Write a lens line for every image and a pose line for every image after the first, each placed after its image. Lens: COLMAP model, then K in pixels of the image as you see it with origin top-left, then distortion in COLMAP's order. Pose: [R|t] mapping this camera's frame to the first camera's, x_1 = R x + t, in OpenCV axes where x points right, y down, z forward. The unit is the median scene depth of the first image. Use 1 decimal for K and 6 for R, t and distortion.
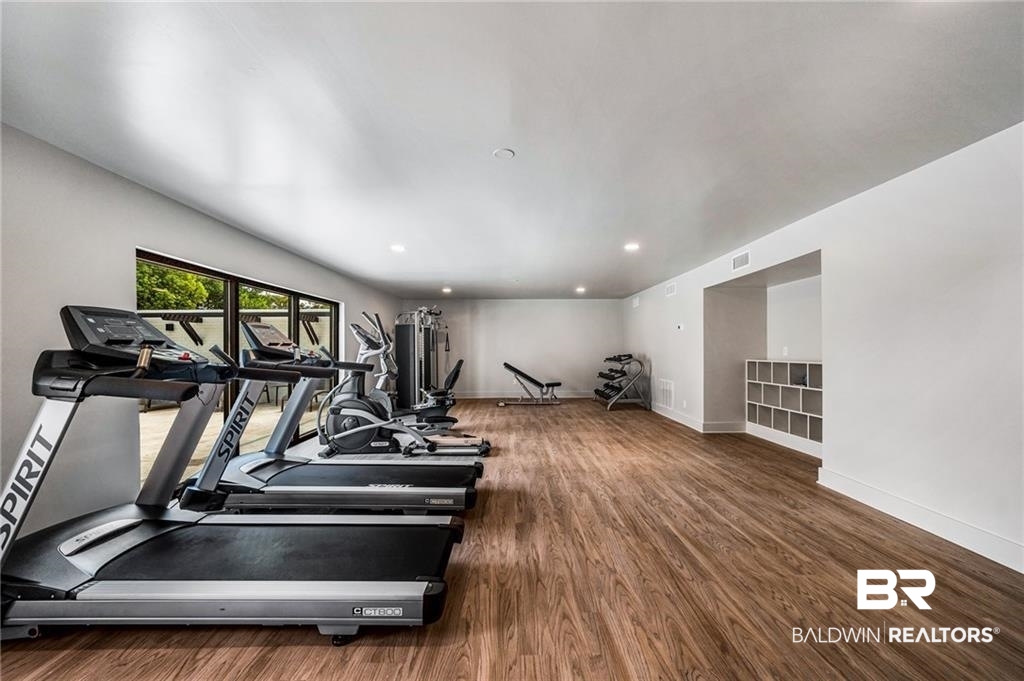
lens RADIAL K [[409.8, 0, 513.6], [0, 409.8, 347.6], [0, 0, 1]] dist [-0.000138, -0.000217]
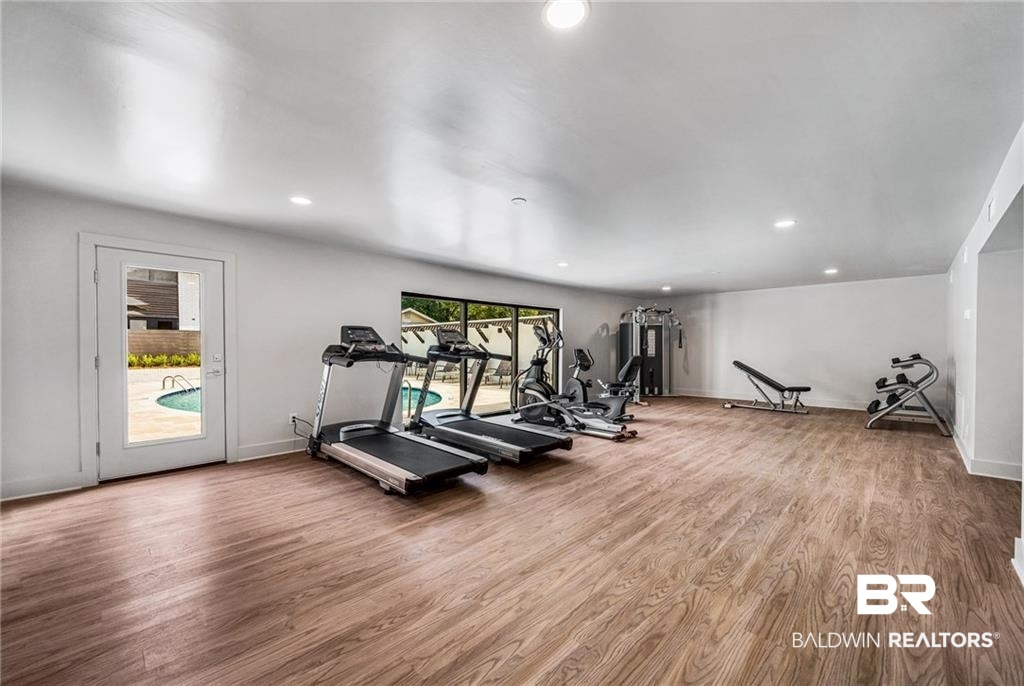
lens RADIAL K [[398.0, 0, 505.6], [0, 398.0, 347.0], [0, 0, 1]] dist [0.000978, 0.000068]
pose [[0.702743, 0.004502, -0.711429, 0.641464], [-0.000555, 0.999983, 0.005780, 0.001801], [0.711443, -0.003667, 0.702734, 0.030296]]
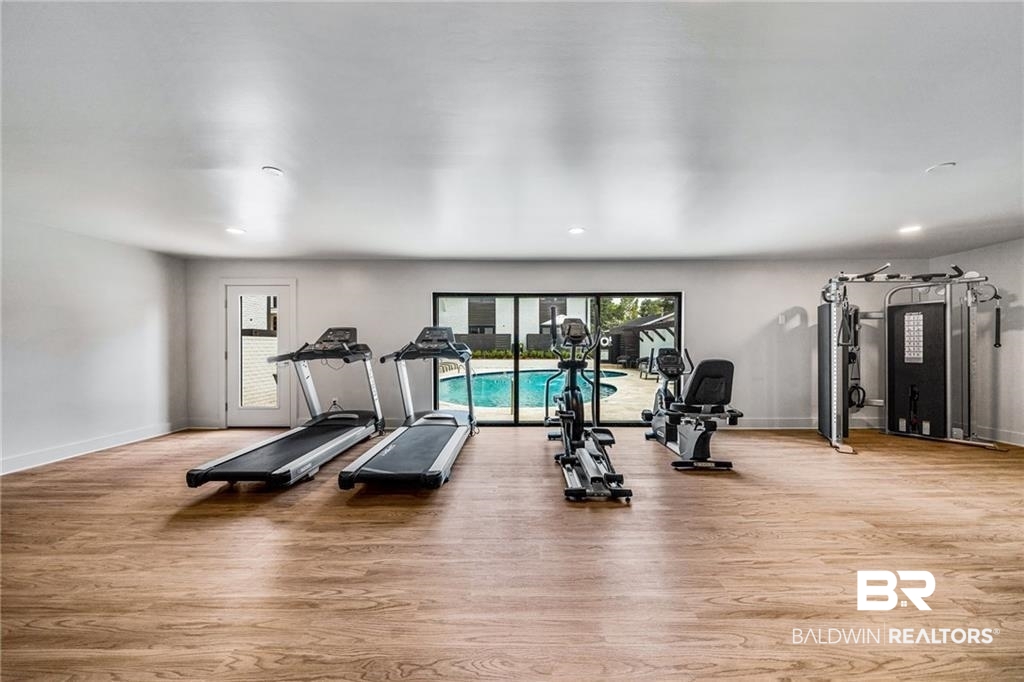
lens RADIAL K [[351.2, 0, 512.0], [0, 351.2, 341.0], [0, 0, 1]] dist [-0.001207, 0.000030]
pose [[-0.003930, -0.006260, -0.999973, 0.692463], [0.006876, 0.999957, -0.006287, 0.002475], [0.999969, -0.006900, -0.003887, 1.201042]]
